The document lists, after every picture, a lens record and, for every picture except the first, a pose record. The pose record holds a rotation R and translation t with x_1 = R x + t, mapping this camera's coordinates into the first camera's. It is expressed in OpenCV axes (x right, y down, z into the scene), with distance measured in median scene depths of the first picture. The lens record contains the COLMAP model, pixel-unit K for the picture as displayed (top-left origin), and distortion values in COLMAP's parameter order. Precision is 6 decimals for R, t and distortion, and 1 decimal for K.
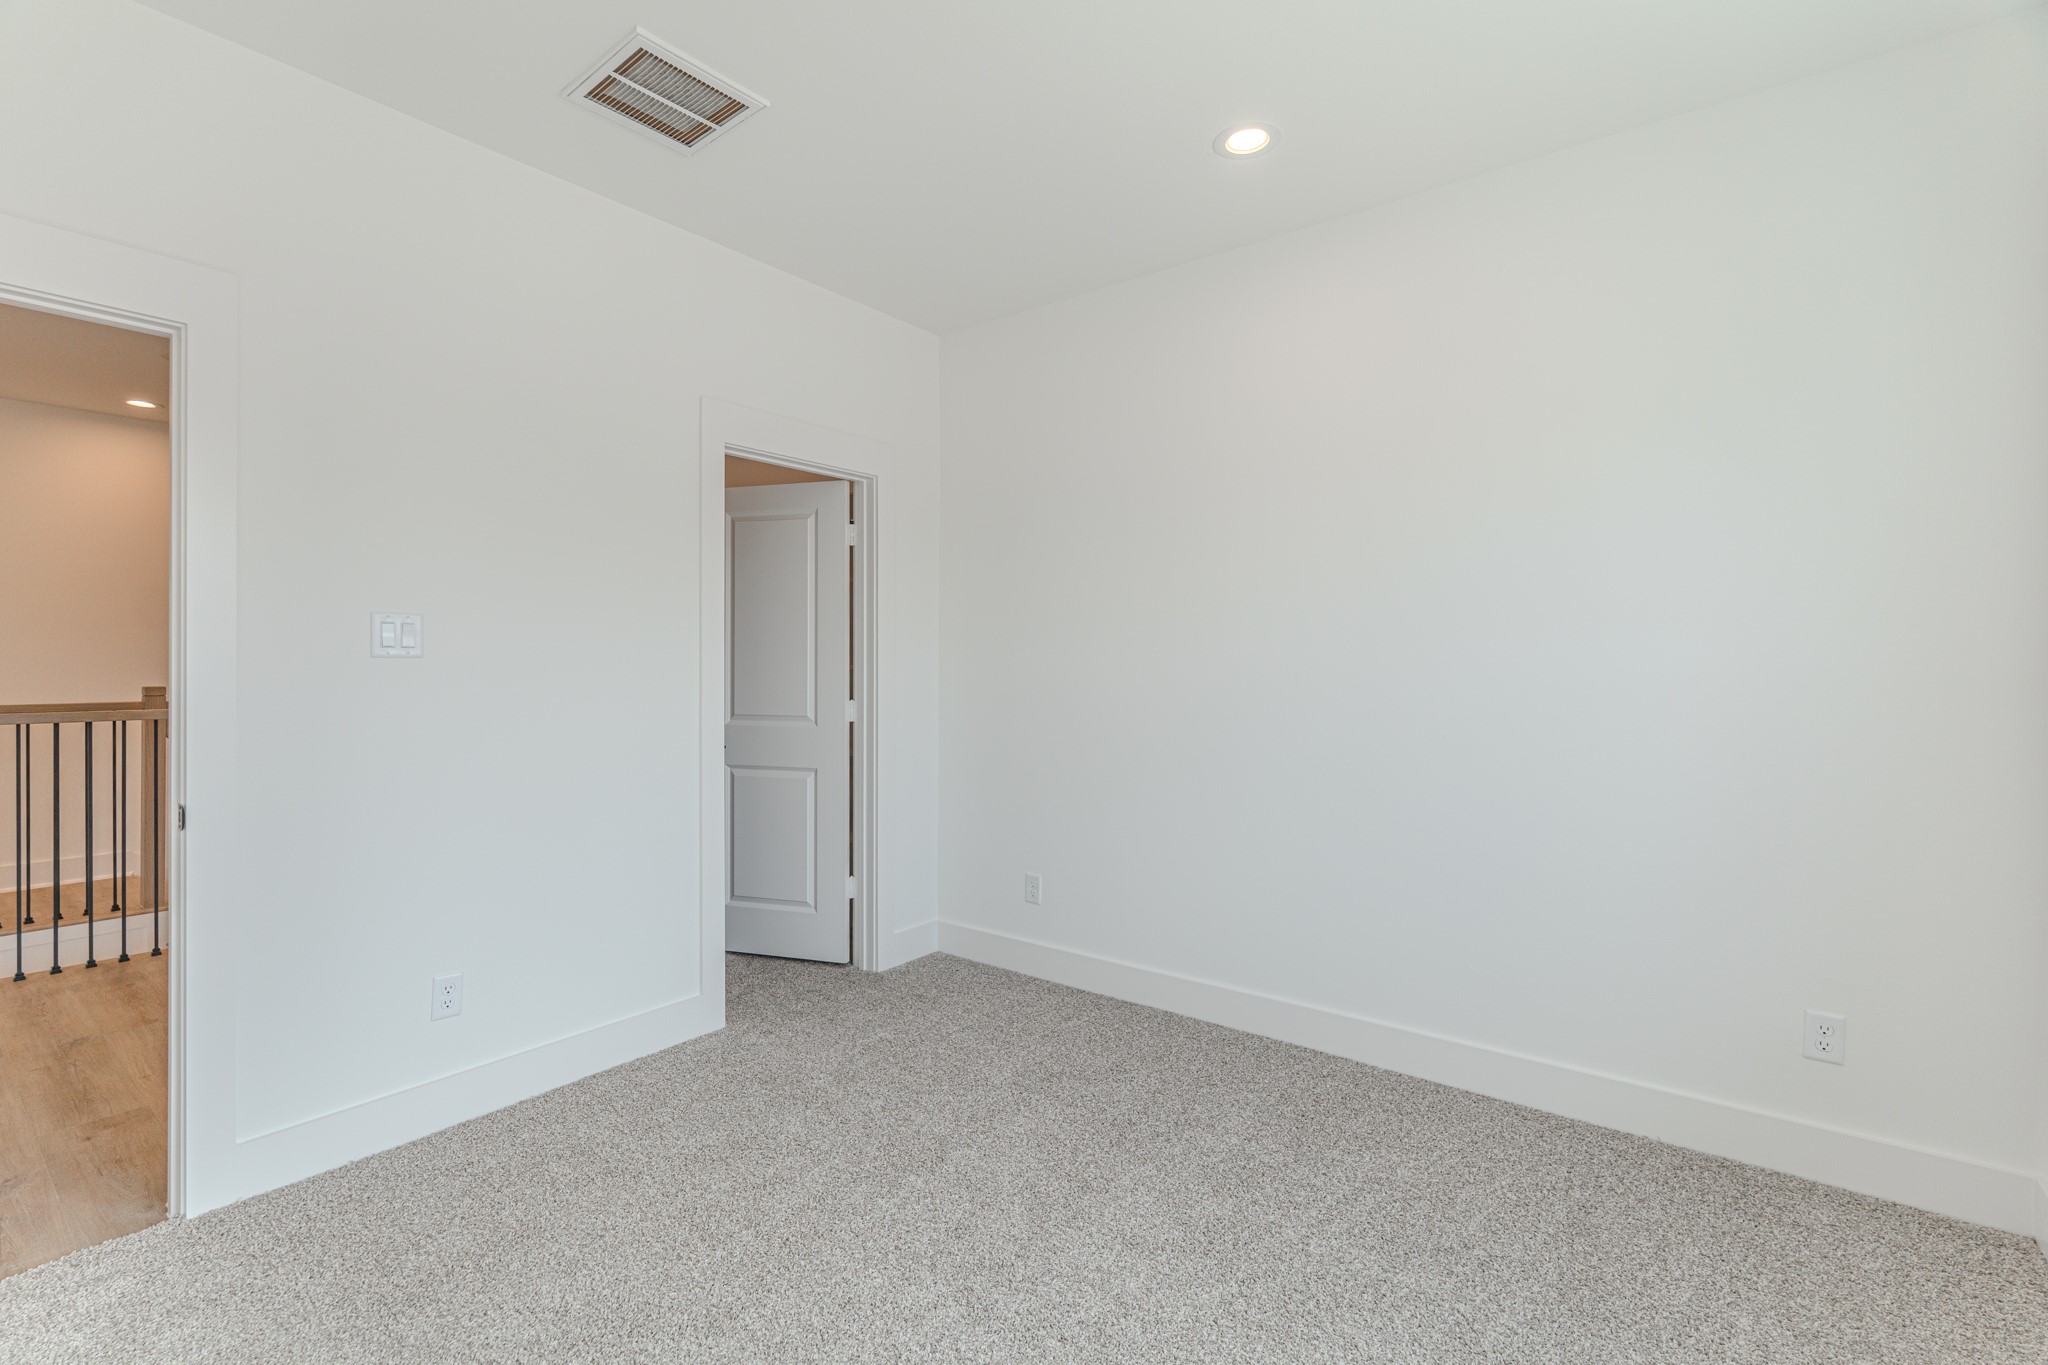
lens RADIAL K [[914.7, 0, 1024.0], [0, 914.7, 682.5], [0, 0, 1]] dist [-0.002640, -0.000516]
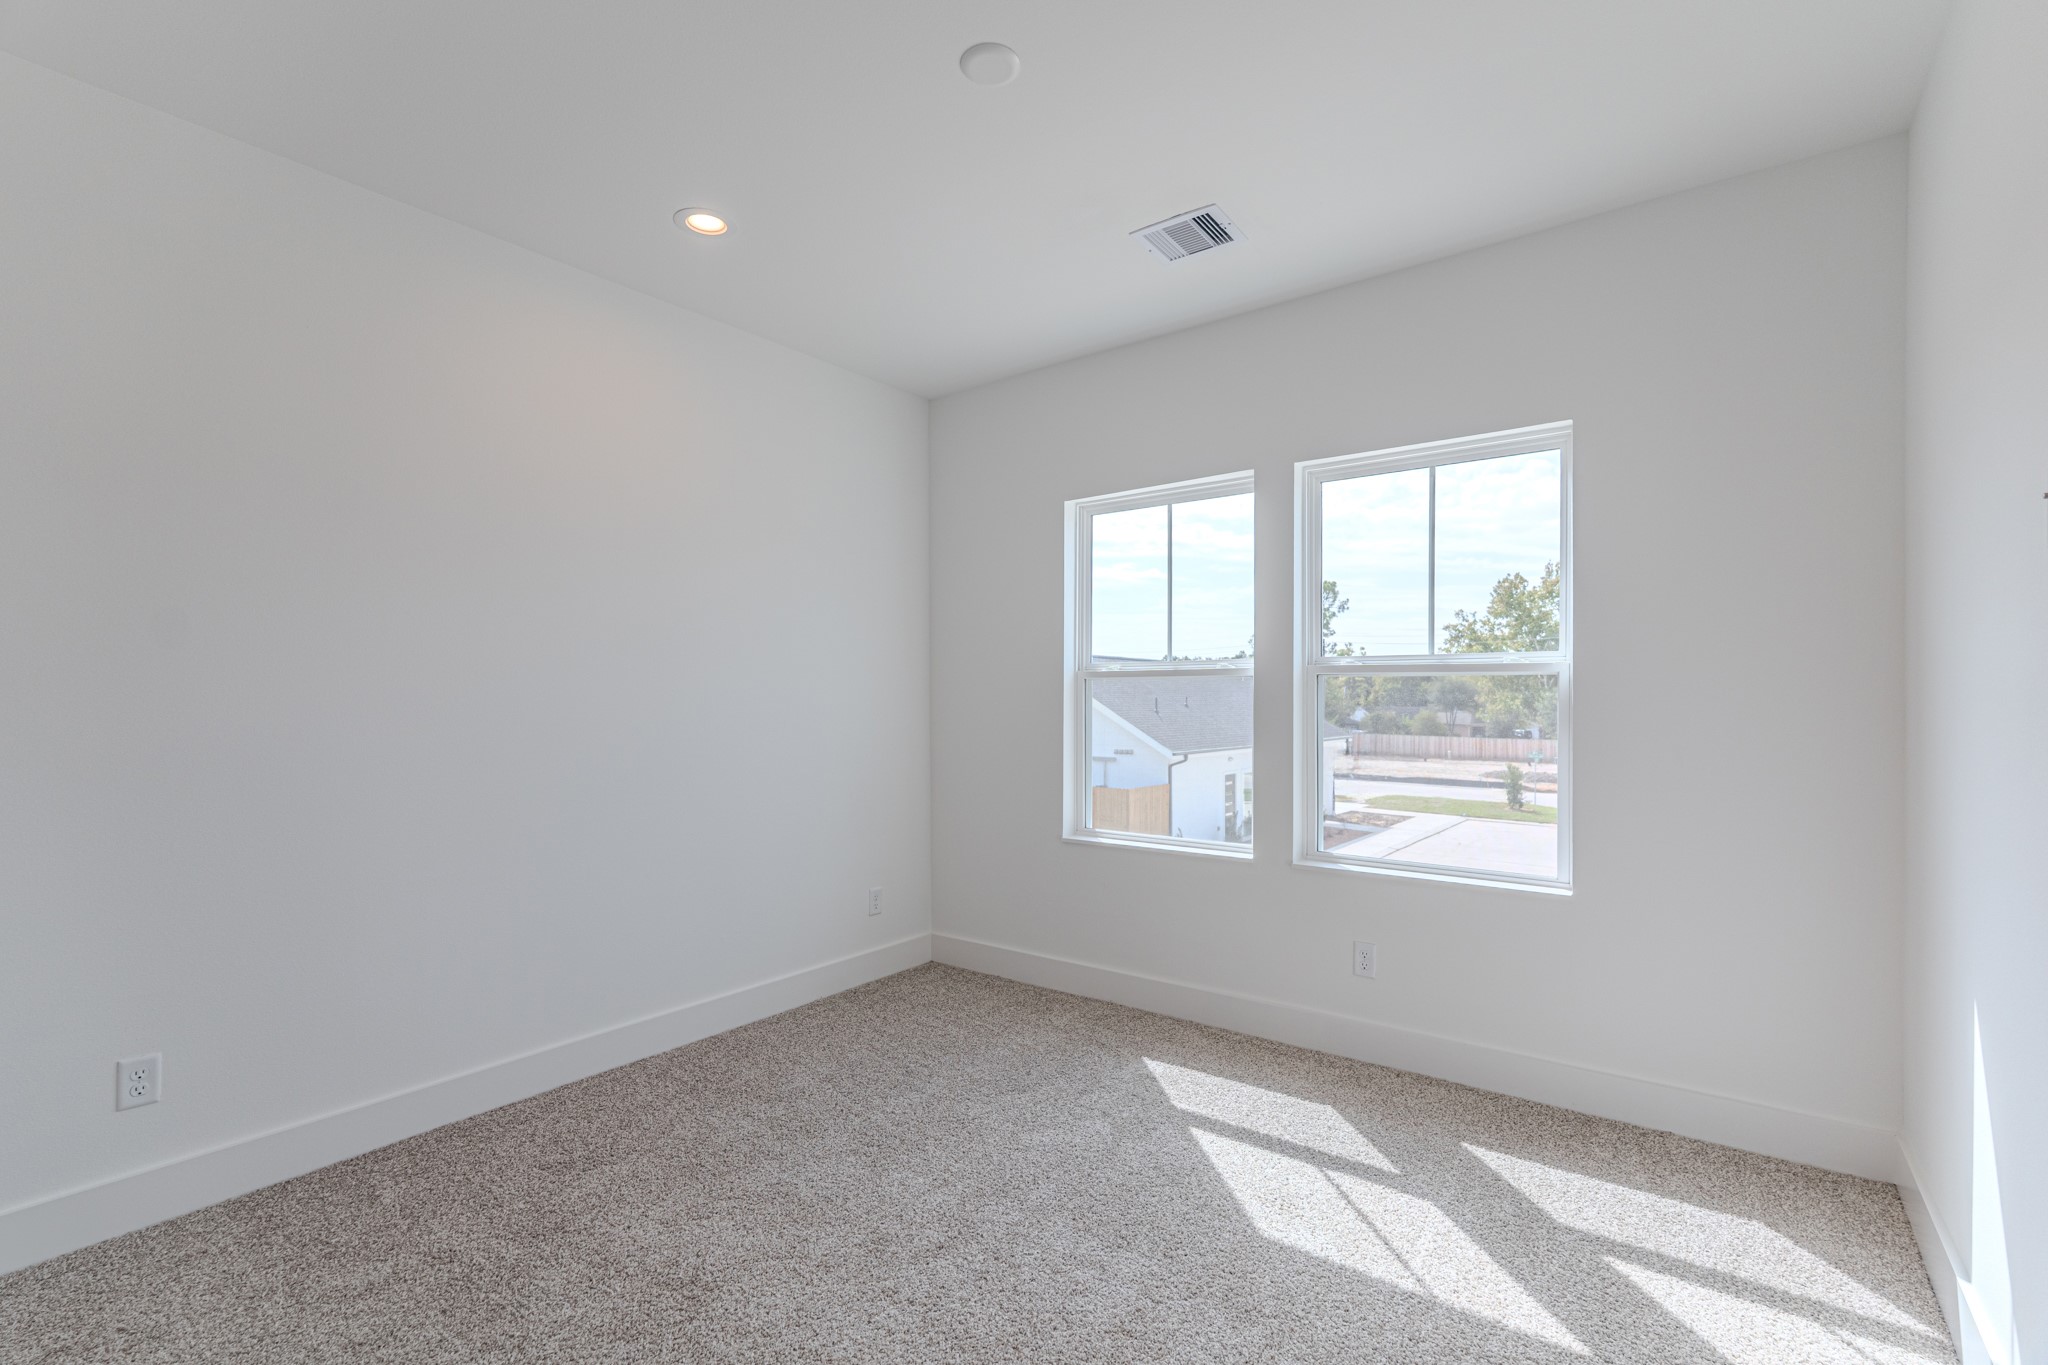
lens RADIAL K [[914.7, 0, 1024.0], [0, 914.7, 682.5], [0, 0, 1]] dist [-0.002640, -0.000516]
pose [[-0.015975, 0.012265, 0.999797, -0.765737], [0.018531, 0.999757, -0.011969, -0.021455], [-0.999701, 0.018336, -0.016198, 0.550744]]
